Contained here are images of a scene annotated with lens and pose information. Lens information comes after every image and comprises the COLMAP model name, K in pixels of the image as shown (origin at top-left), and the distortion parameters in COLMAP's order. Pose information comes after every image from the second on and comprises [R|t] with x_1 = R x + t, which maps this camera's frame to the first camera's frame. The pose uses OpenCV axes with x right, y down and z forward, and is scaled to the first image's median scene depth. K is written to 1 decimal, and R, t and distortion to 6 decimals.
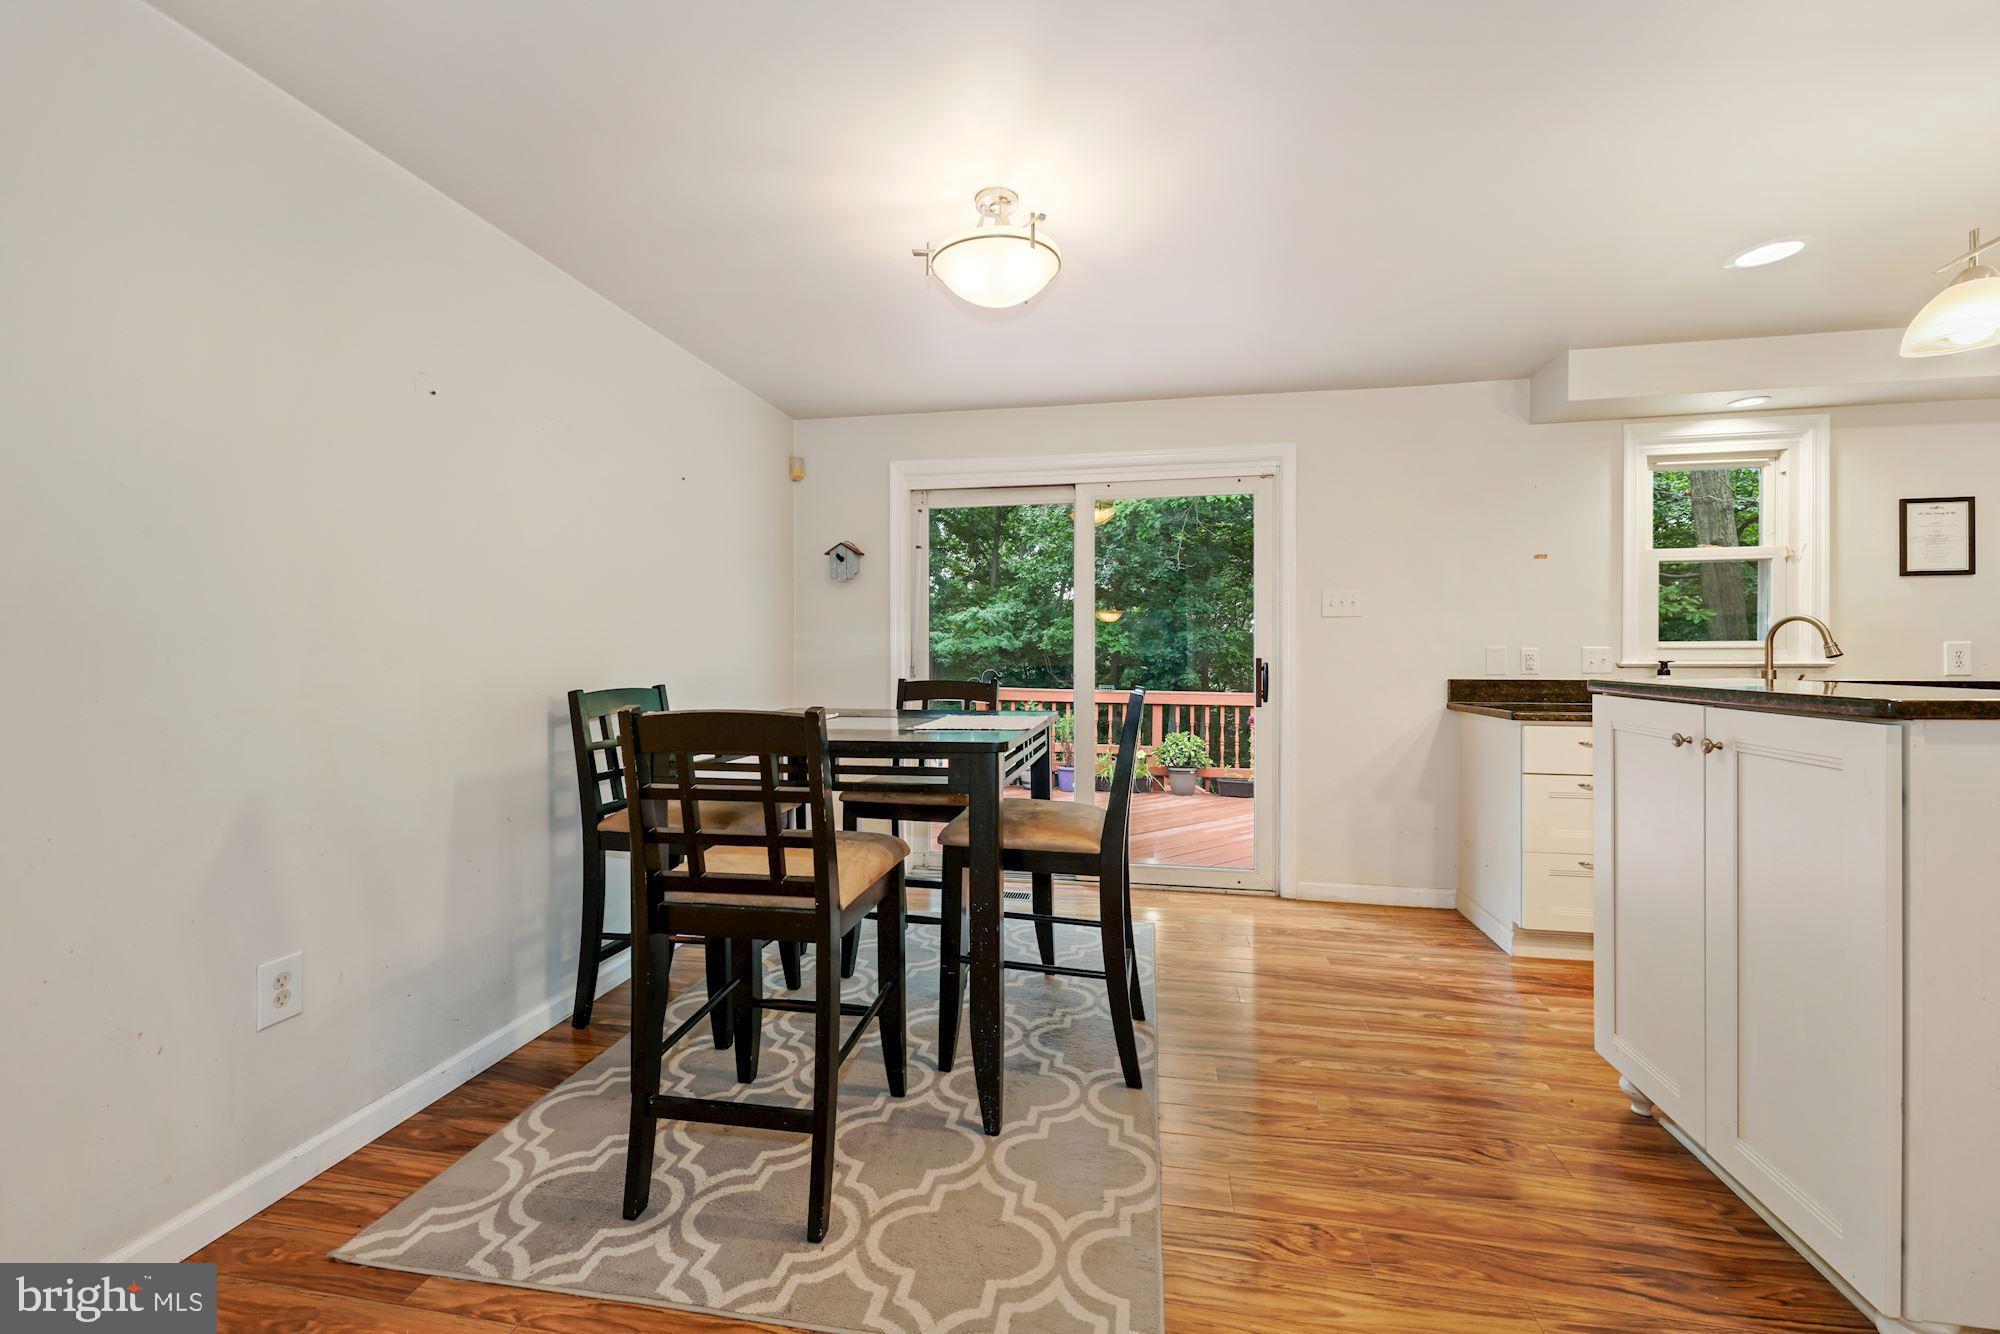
lens RADIAL K [[796.3, 0, 999.6], [0, 796.3, 658.9], [0, 0, 1]] dist [-0.002637, -0.000291]
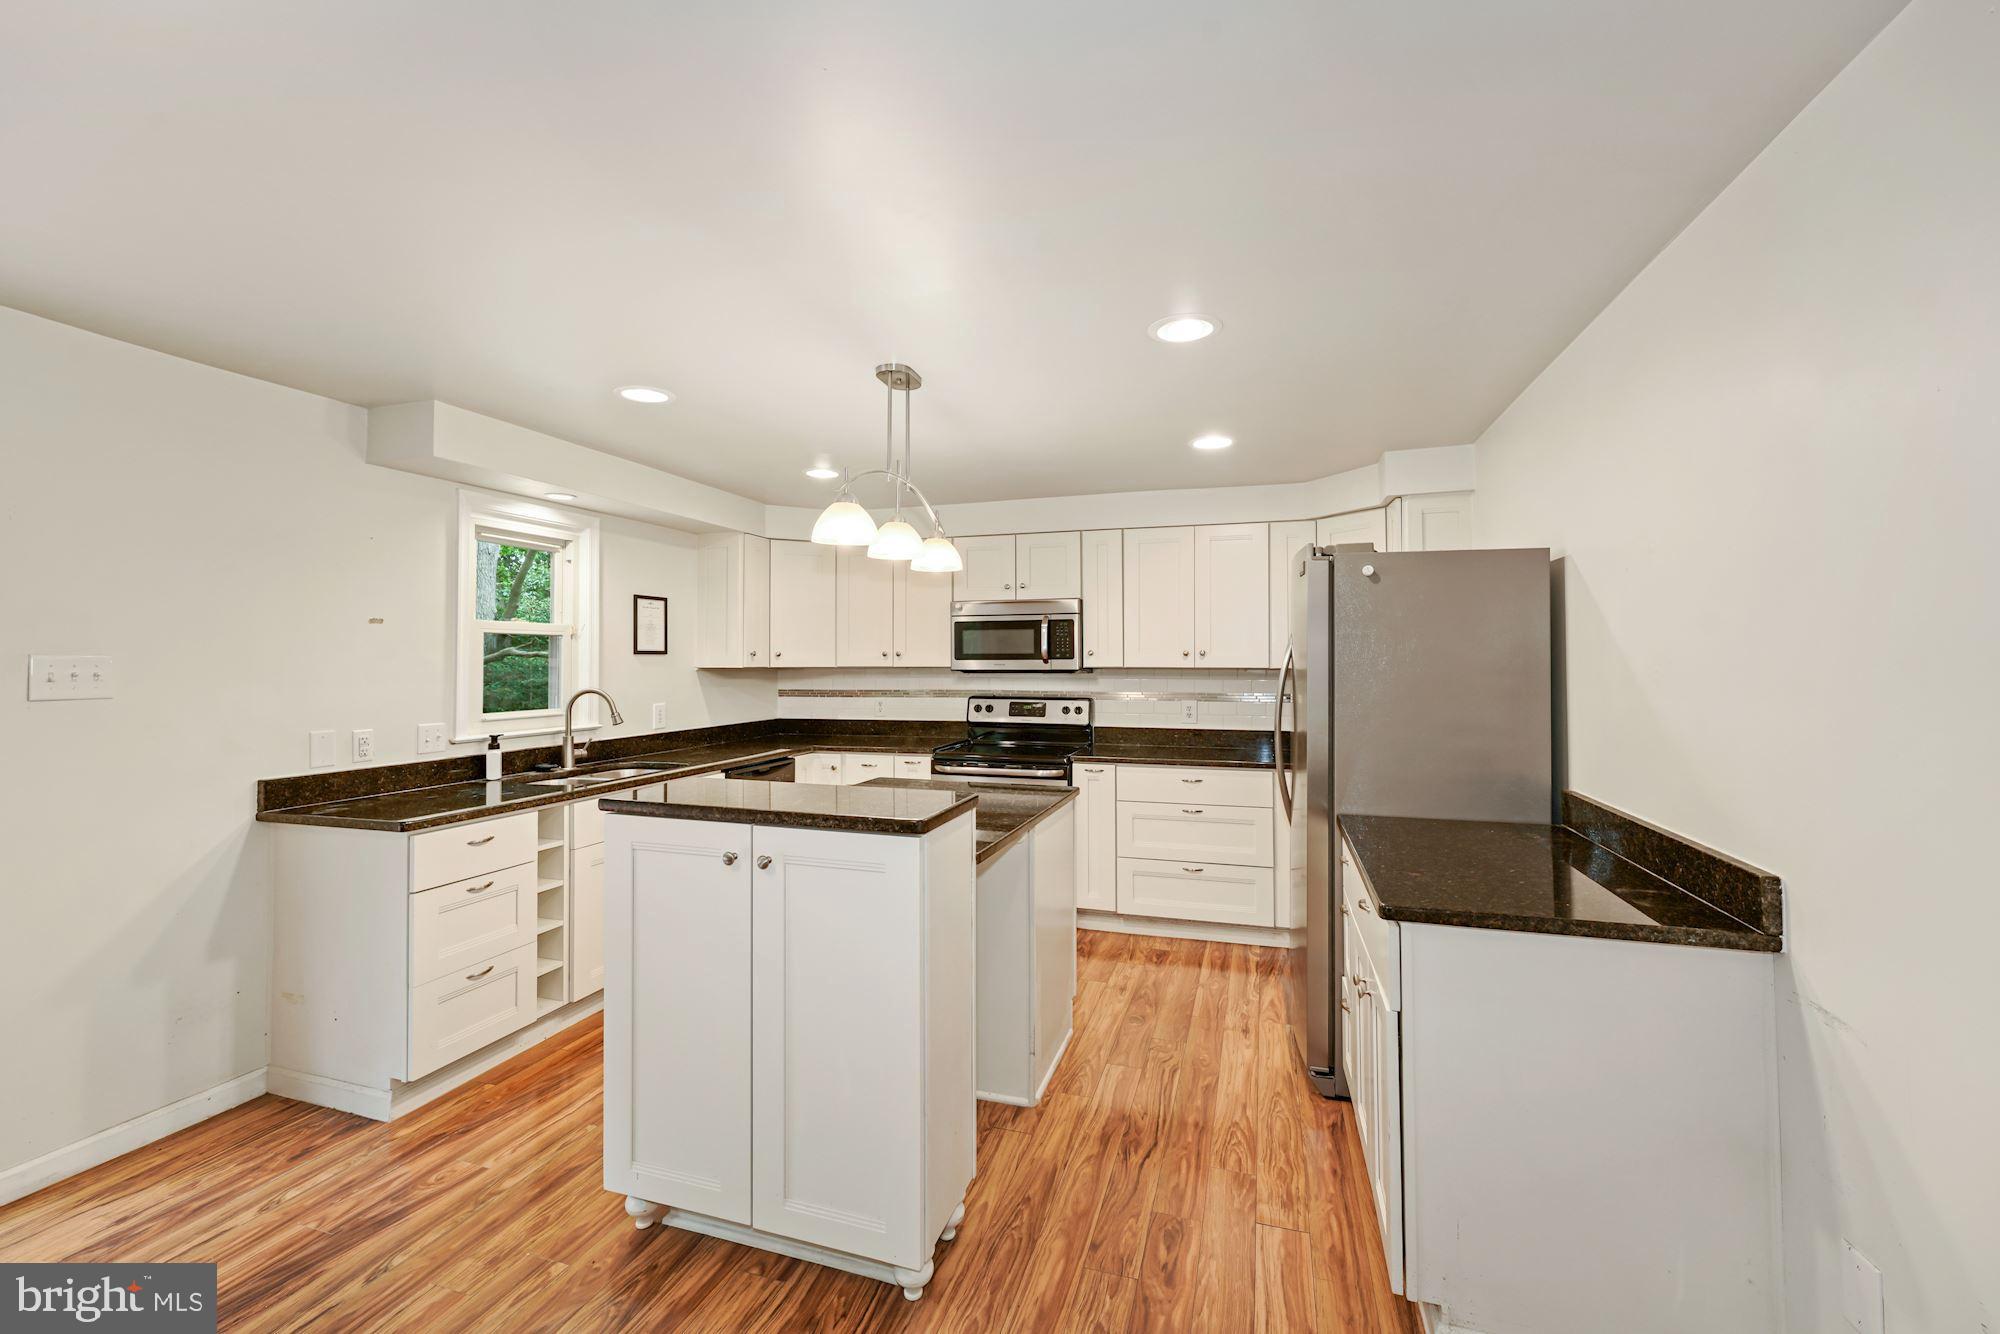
lens RADIAL K [[829.5, 0, 985.1], [0, 829.5, 644.0], [0, 0, 1]] dist [0.001833, 0.000129]
pose [[0.131171, 0.022456, 0.991105, -0.120018], [0.009067, 0.999674, -0.023850, -0.083431], [-0.991318, 0.012115, 0.130924, 0.259758]]
